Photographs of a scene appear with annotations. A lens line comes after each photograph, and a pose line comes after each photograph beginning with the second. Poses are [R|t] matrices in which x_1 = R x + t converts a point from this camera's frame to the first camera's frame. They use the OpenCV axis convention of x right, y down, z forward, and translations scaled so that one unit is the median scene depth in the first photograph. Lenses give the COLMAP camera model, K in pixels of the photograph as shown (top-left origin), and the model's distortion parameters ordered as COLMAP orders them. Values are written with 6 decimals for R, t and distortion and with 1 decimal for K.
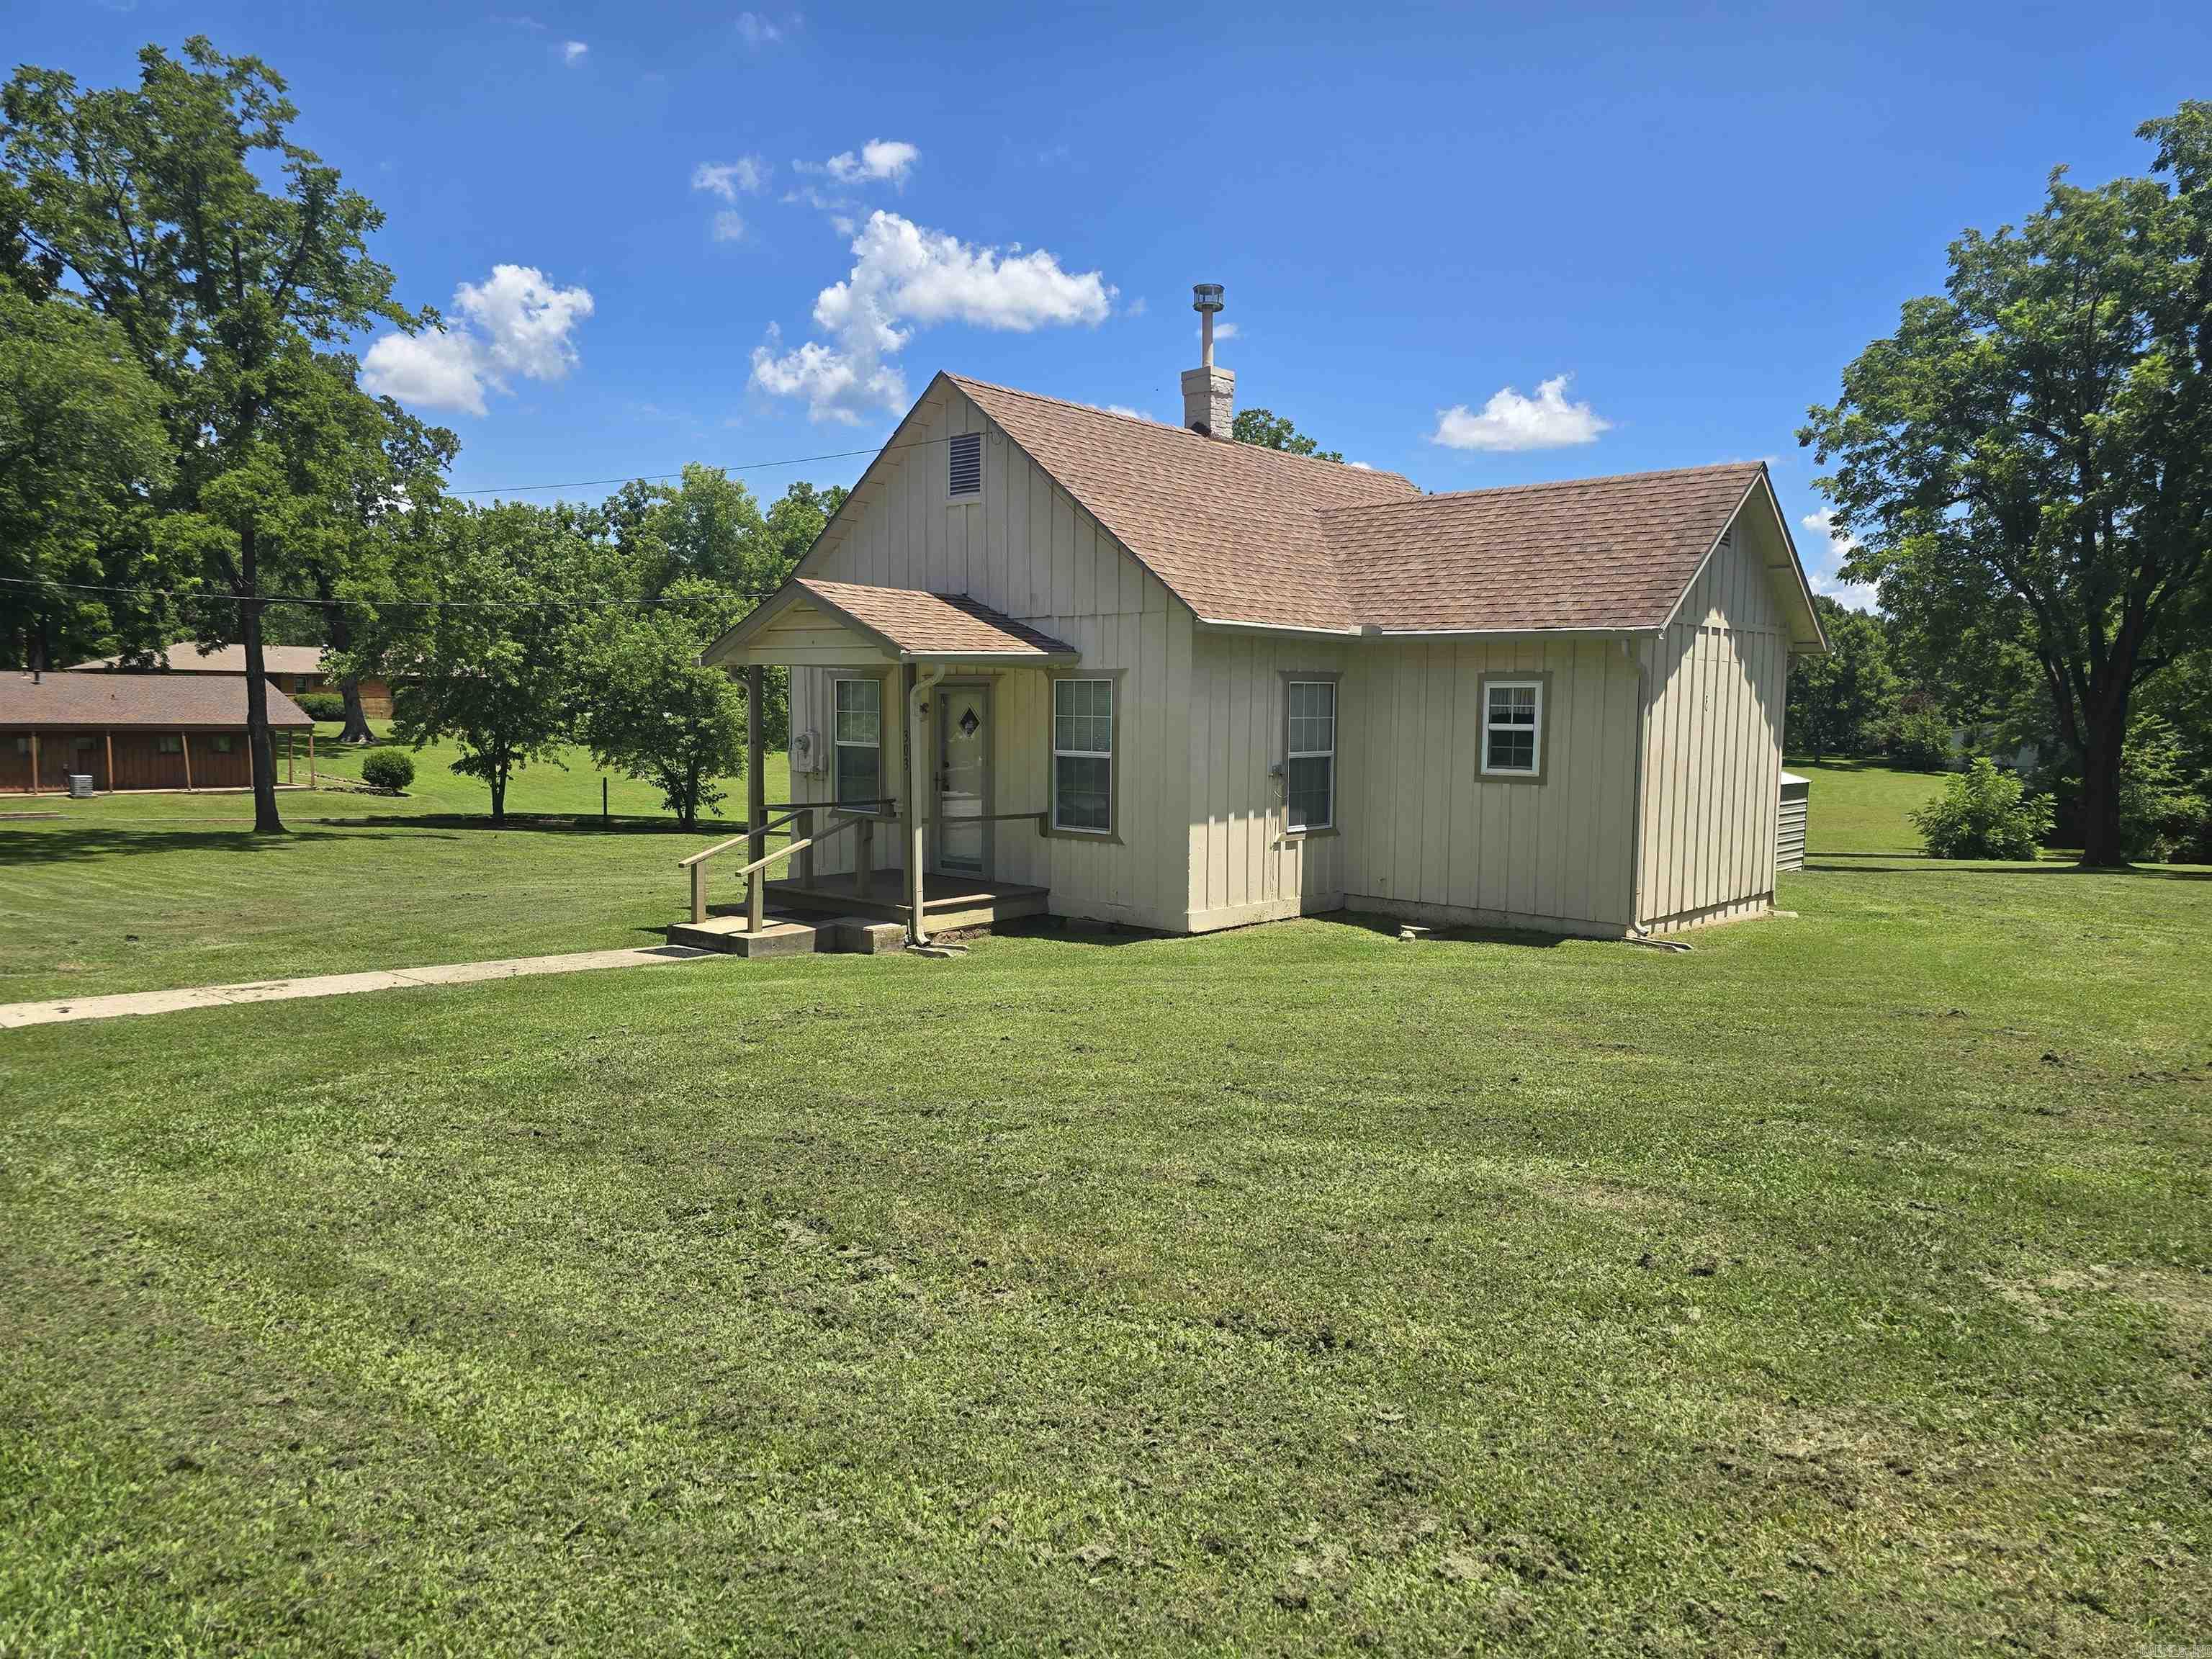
lens RADIAL K [[1456.2, 0, 1106.0], [0, 1456.2, 829.5], [0, 0, 1]] dist [0.059630, -0.041749]
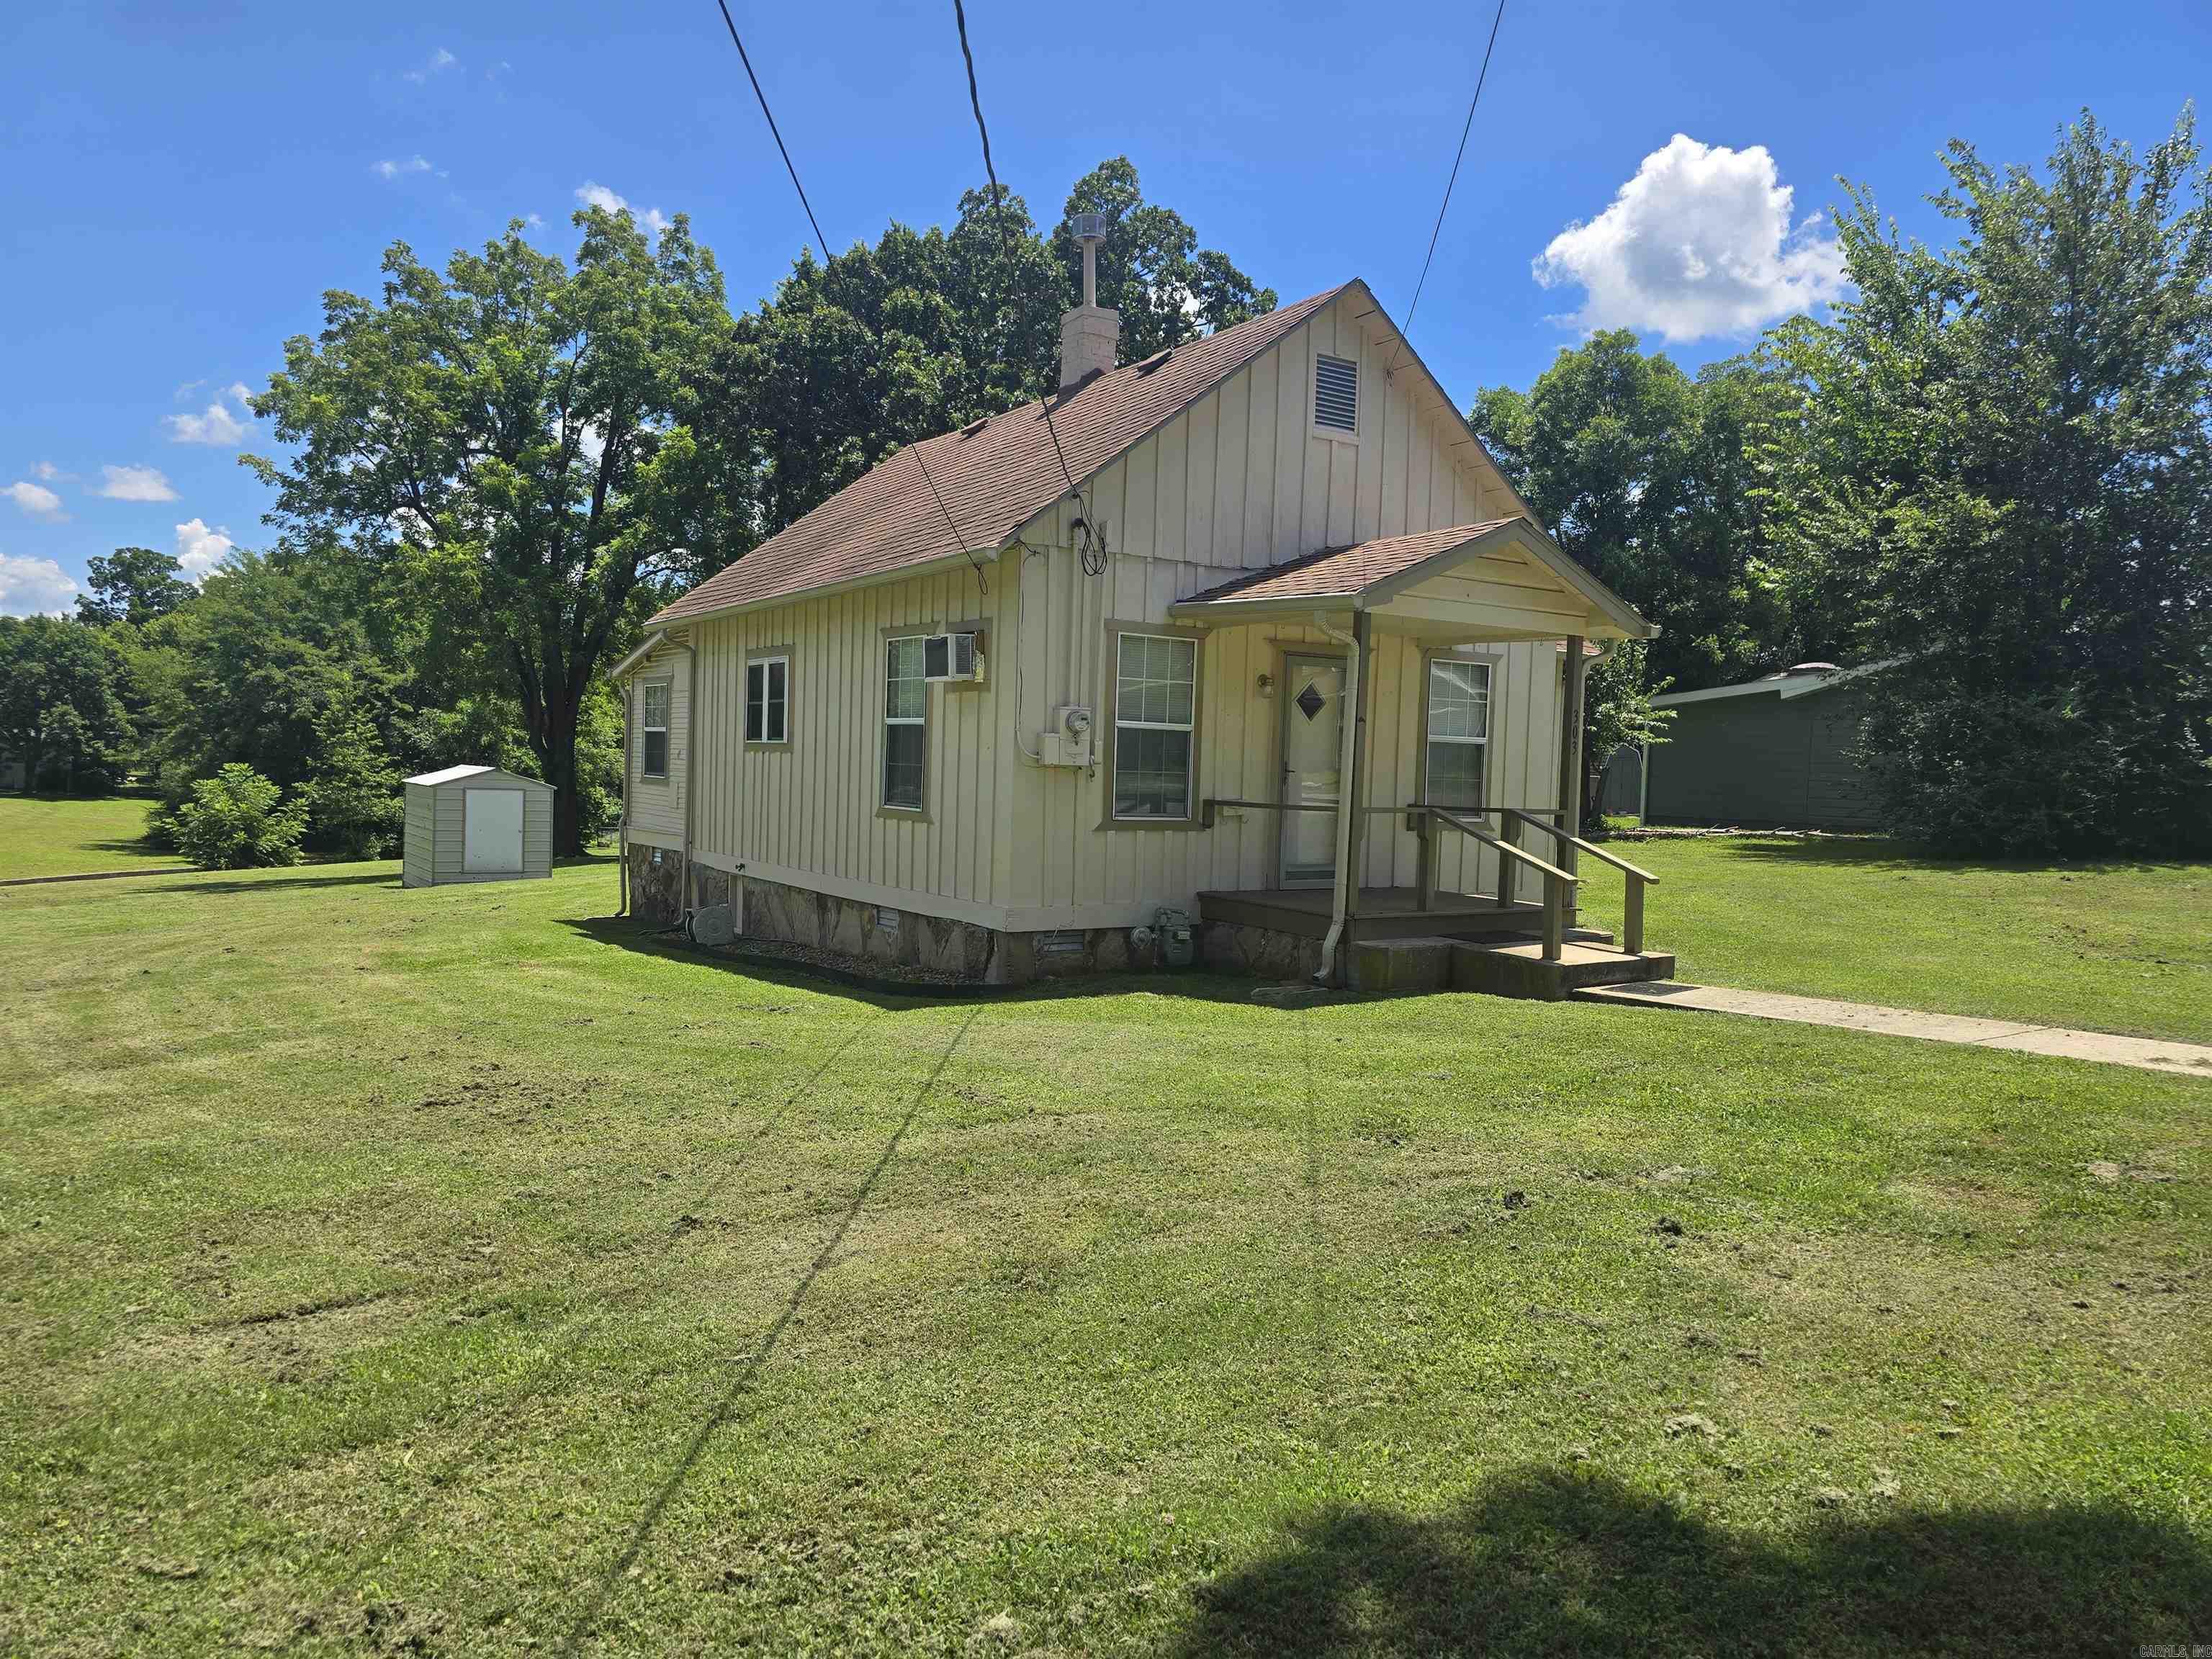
lens RADIAL K [[1510.7, 0, 1056.6], [0, 1510.7, 828.2], [0, 0, 1]] dist [0.054033, -0.000386]
pose [[0.262821, -0.043100, 0.963882, -0.986911], [0.052604, 0.998156, 0.030289, -0.036535], [-0.963410, 0.042744, 0.264603, 0.940258]]
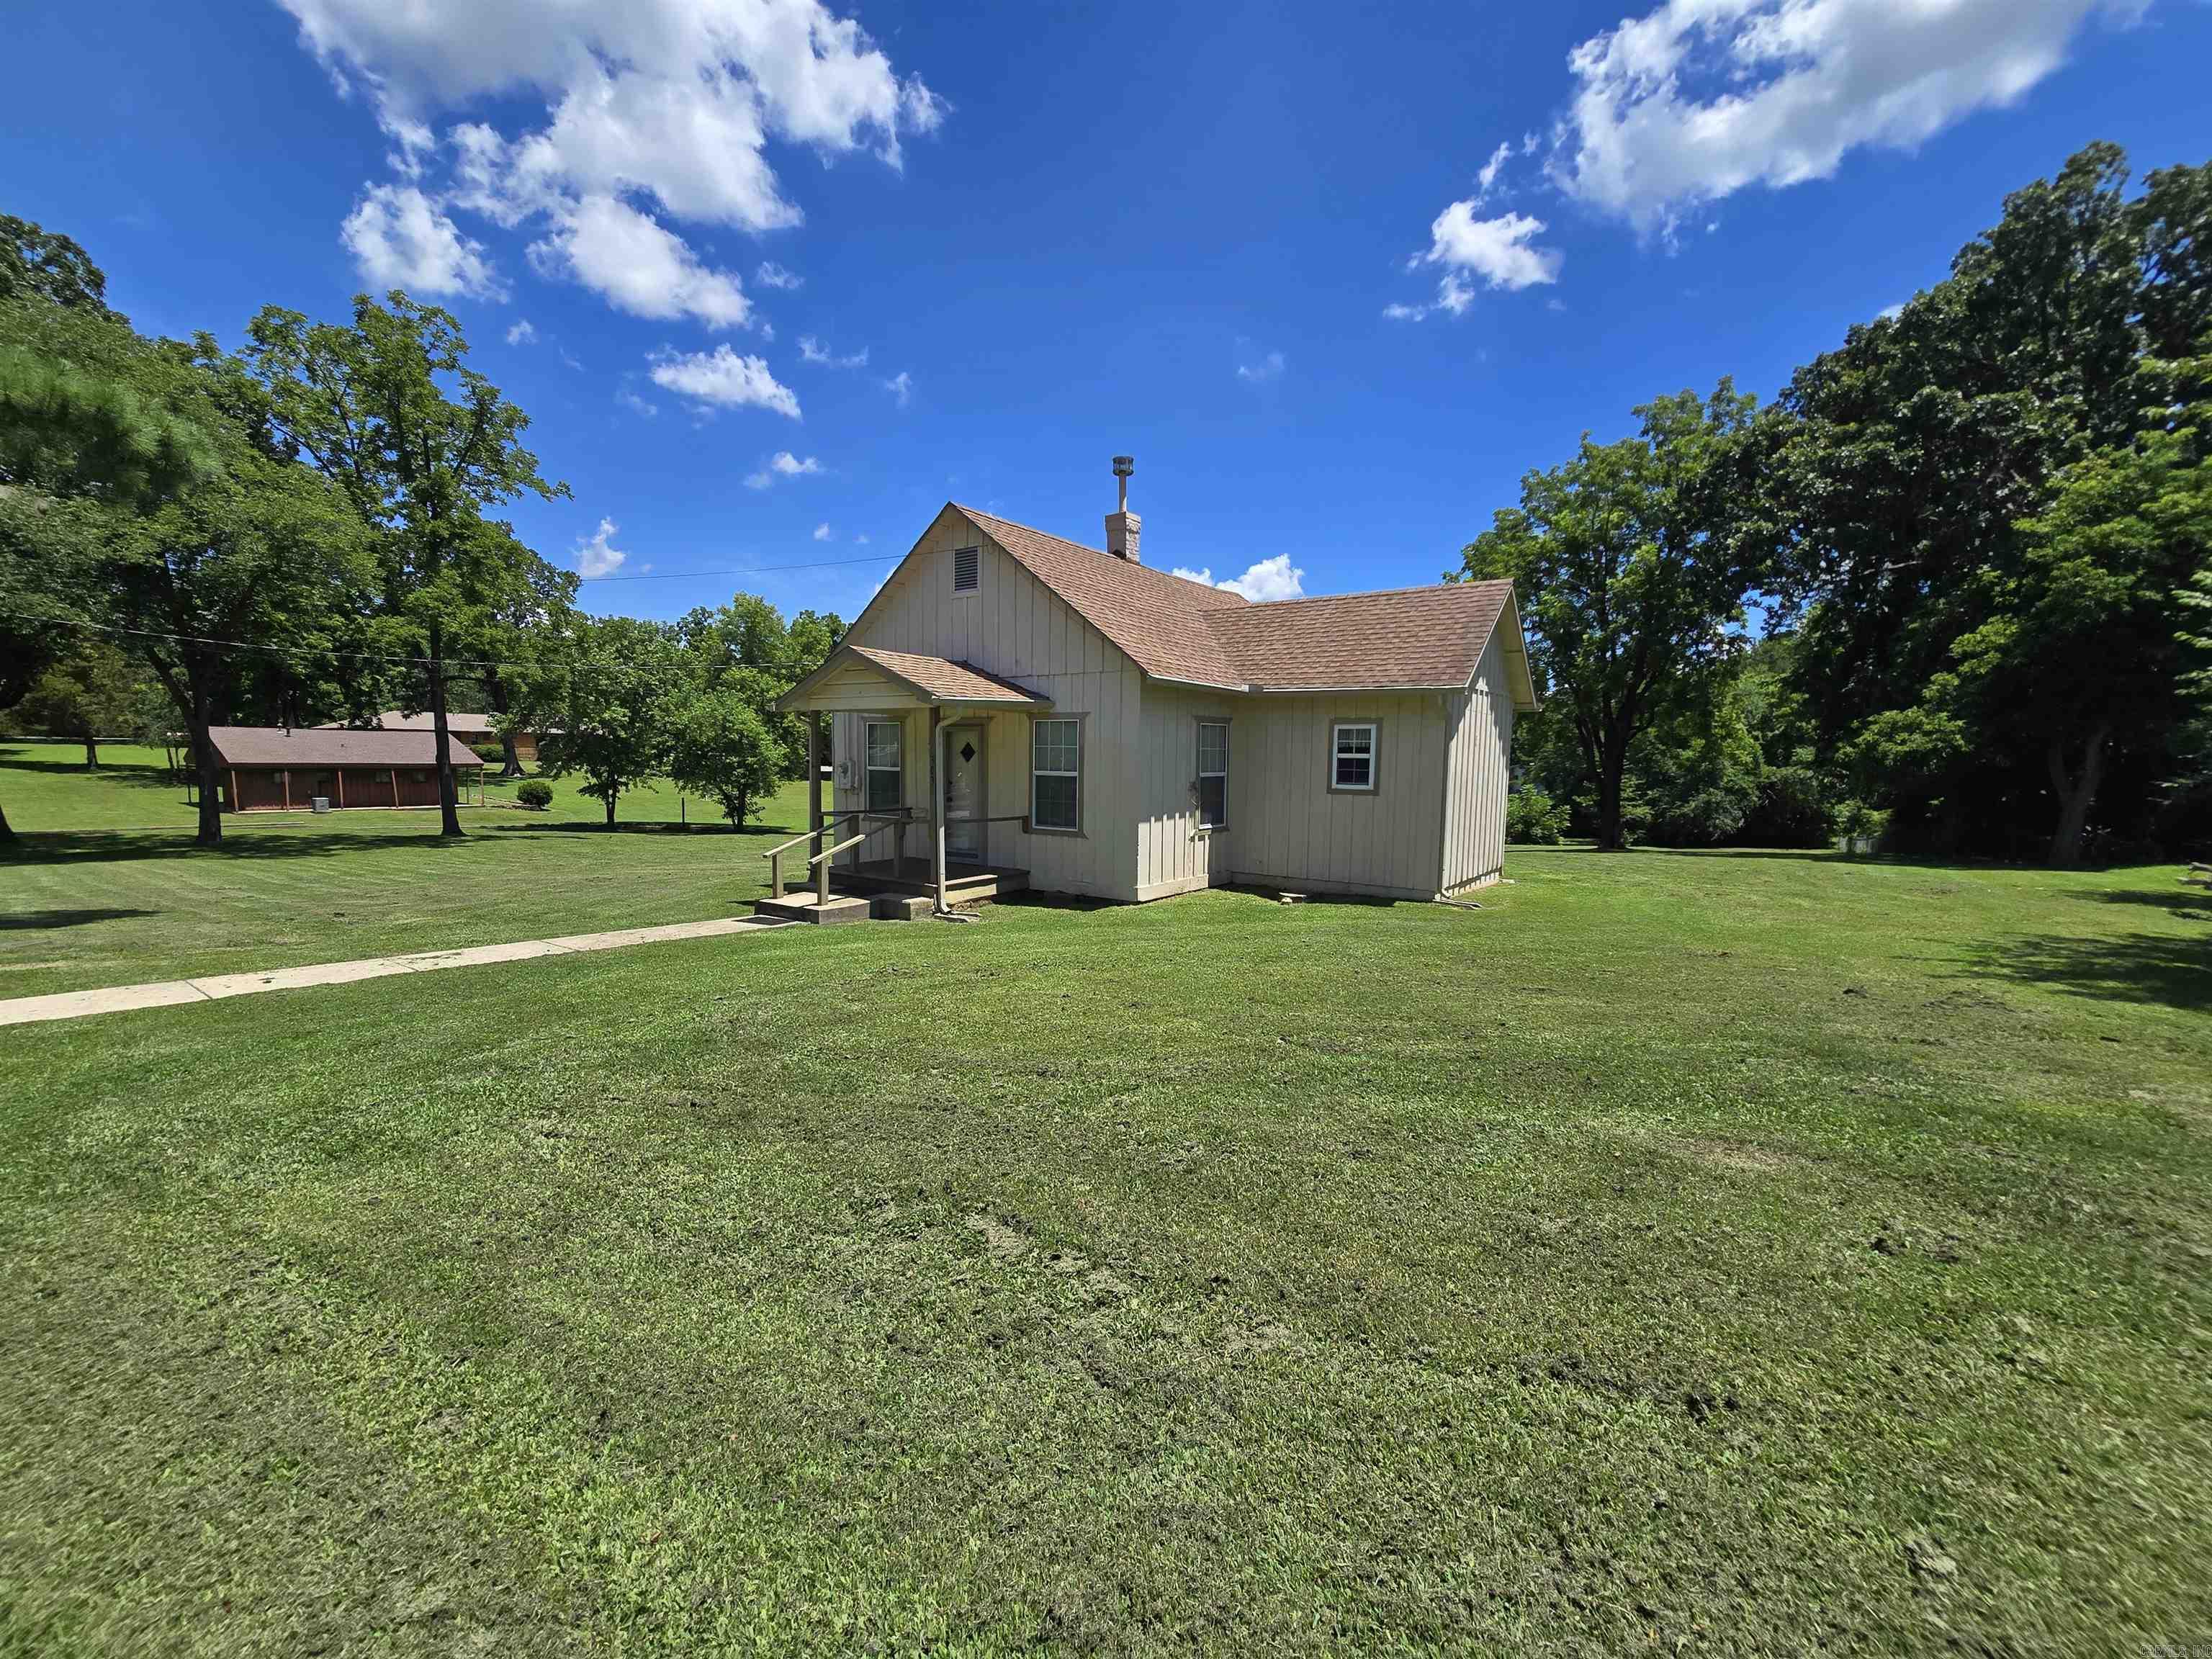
lens RADIAL K [[894.9, 0, 1090.6], [0, 894.9, 838.3], [0, 0, 1]] dist [-0.000897, 0.000044]
pose [[0.994708, -0.007254, 0.102490, -0.068380], [0.006309, 0.999935, 0.009539, 0.001527], [-0.102553, -0.008842, 0.994688, 0.131941]]
